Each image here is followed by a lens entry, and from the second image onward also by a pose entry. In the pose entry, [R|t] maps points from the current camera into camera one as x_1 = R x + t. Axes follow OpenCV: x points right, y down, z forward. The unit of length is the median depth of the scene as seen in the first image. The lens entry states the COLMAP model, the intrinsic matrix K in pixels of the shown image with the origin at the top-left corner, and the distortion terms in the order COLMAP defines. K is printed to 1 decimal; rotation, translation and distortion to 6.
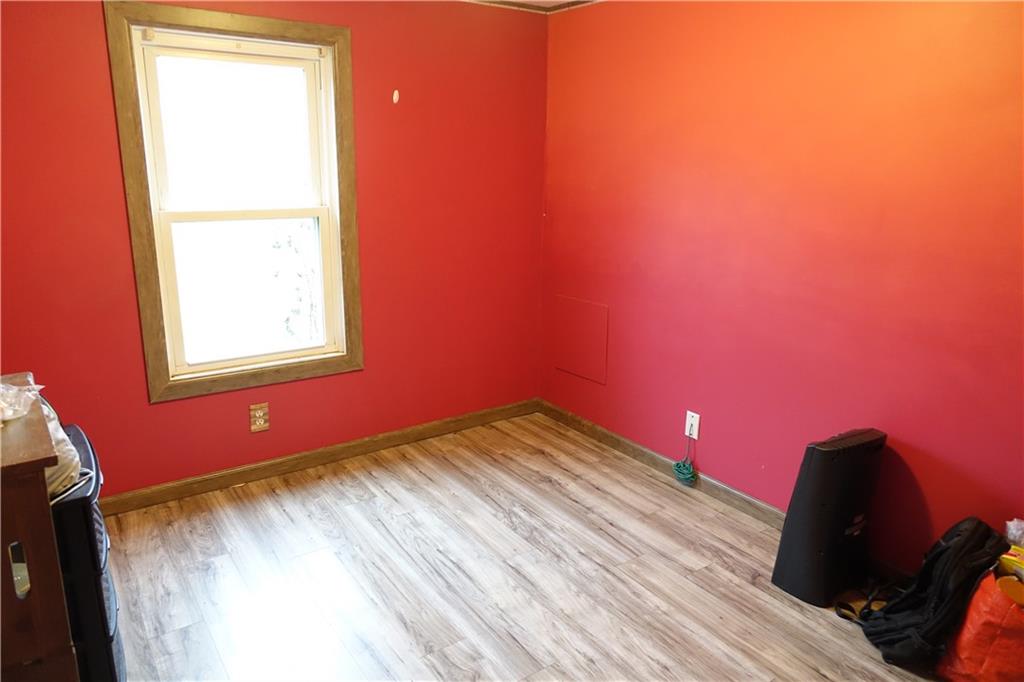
lens RADIAL K [[704.4, 0, 512.0], [0, 704.4, 341.0], [0, 0, 1]] dist [0.007500, 0.003561]
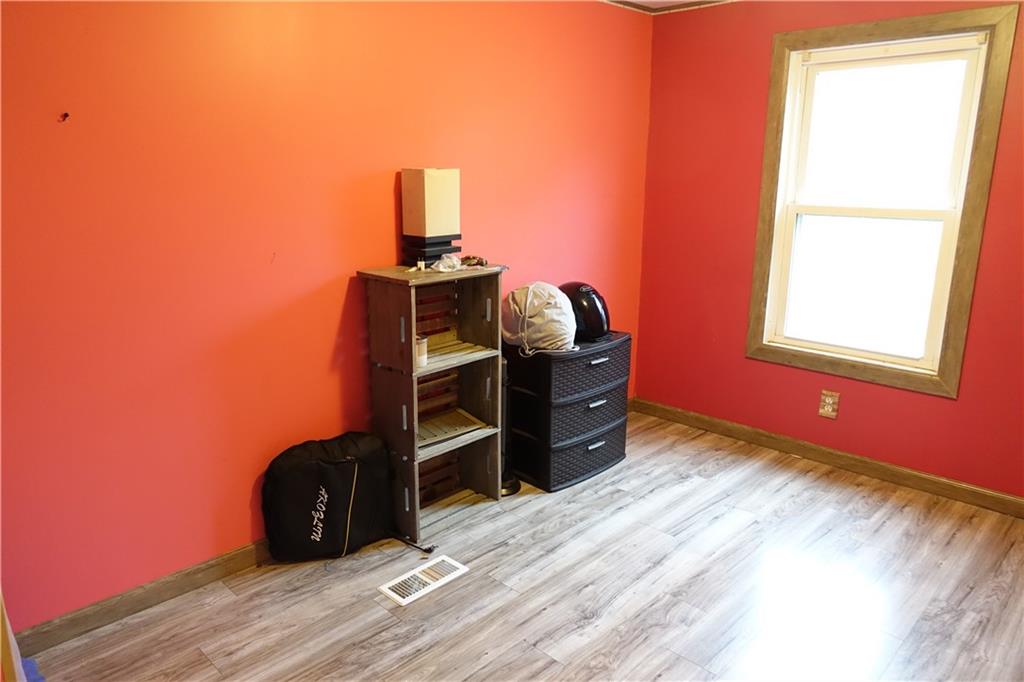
lens RADIAL K [[704.4, 0, 512.0], [0, 704.4, 341.0], [0, 0, 1]] dist [0.007500, 0.003561]
pose [[0.188238, 0.217128, -0.957821, 0.543859], [-0.253591, 0.952930, 0.166182, -0.036743], [0.948819, 0.211613, 0.234440, 0.286618]]
